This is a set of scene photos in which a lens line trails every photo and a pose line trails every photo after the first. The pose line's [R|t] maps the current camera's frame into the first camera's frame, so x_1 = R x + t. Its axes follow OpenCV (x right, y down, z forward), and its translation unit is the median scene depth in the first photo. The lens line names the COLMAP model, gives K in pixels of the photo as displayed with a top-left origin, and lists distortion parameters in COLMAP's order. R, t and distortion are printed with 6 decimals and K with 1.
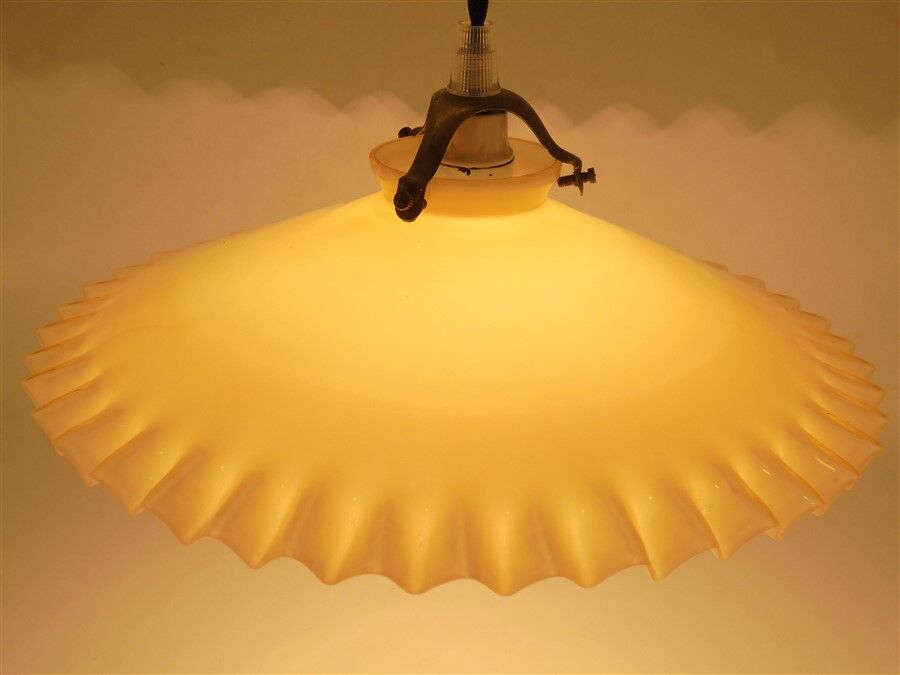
lens RADIAL K [[1121.6, 0, 453.1], [0, 1121.6, 341.7], [0, 0, 1]] dist [-0.012022, 0.000000]
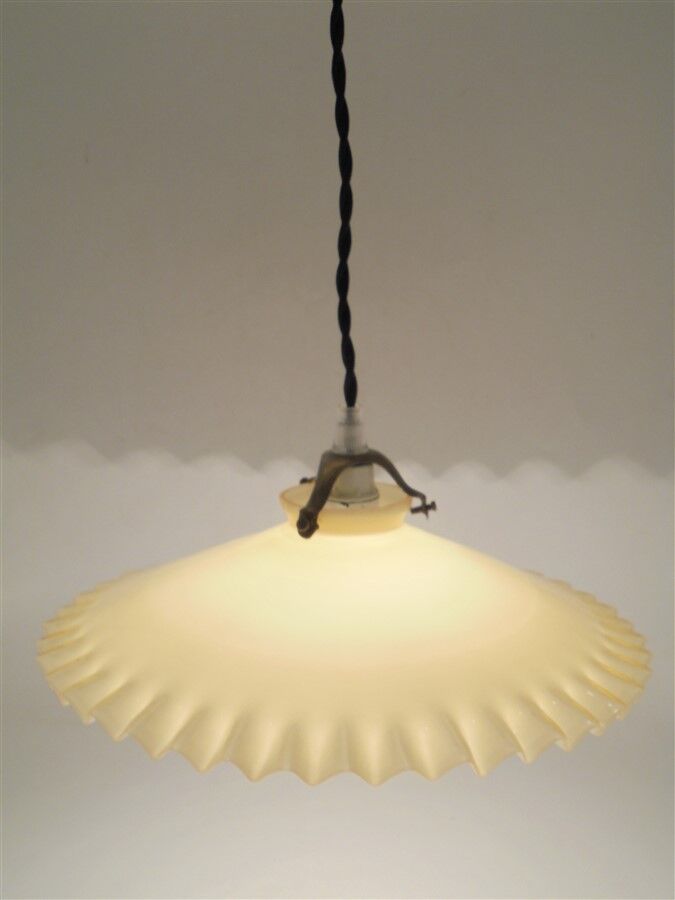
lens RADIAL K [[981.3, 0, 339.0], [0, 981.3, 449.2], [0, 0, 1]] dist [-0.010745, 0.000000]
pose [[0.999662, -0.023900, -0.010226, 0.017823], [0.020946, 0.973509, -0.227687, 0.069174], [0.015397, 0.227396, 0.973681, -0.259894]]
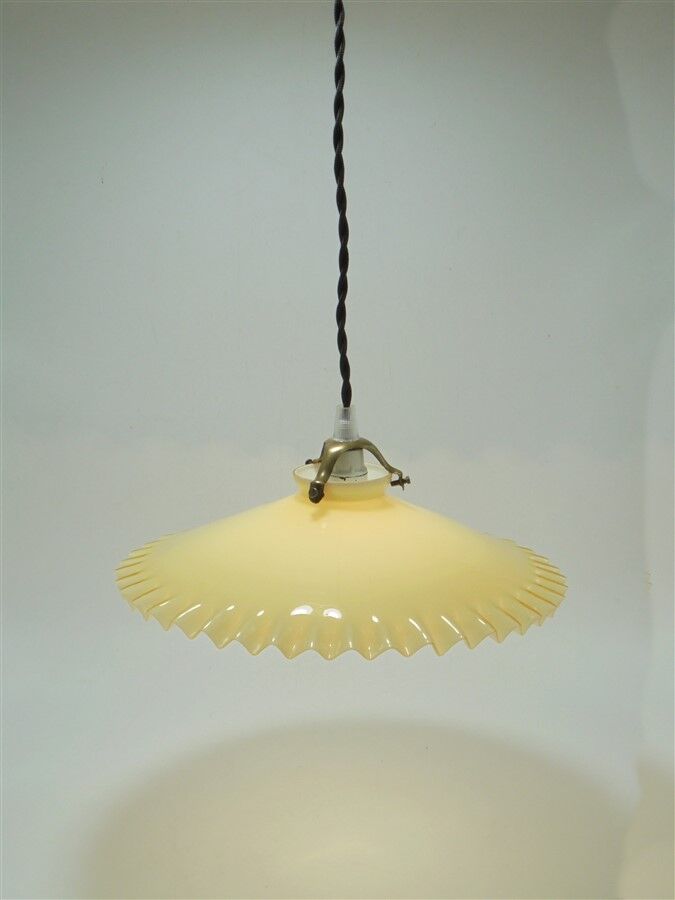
lens RADIAL K [[1121.6, 0, 336.9], [0, 1121.6, 449.9], [0, 0, 1]] dist [-0.012022, 0.000000]
pose [[0.999750, -0.022335, 0.000843, 0.000252], [0.022037, 0.978735, -0.203940, 0.205221], [0.003729, 0.203907, 0.978983, -0.965416]]
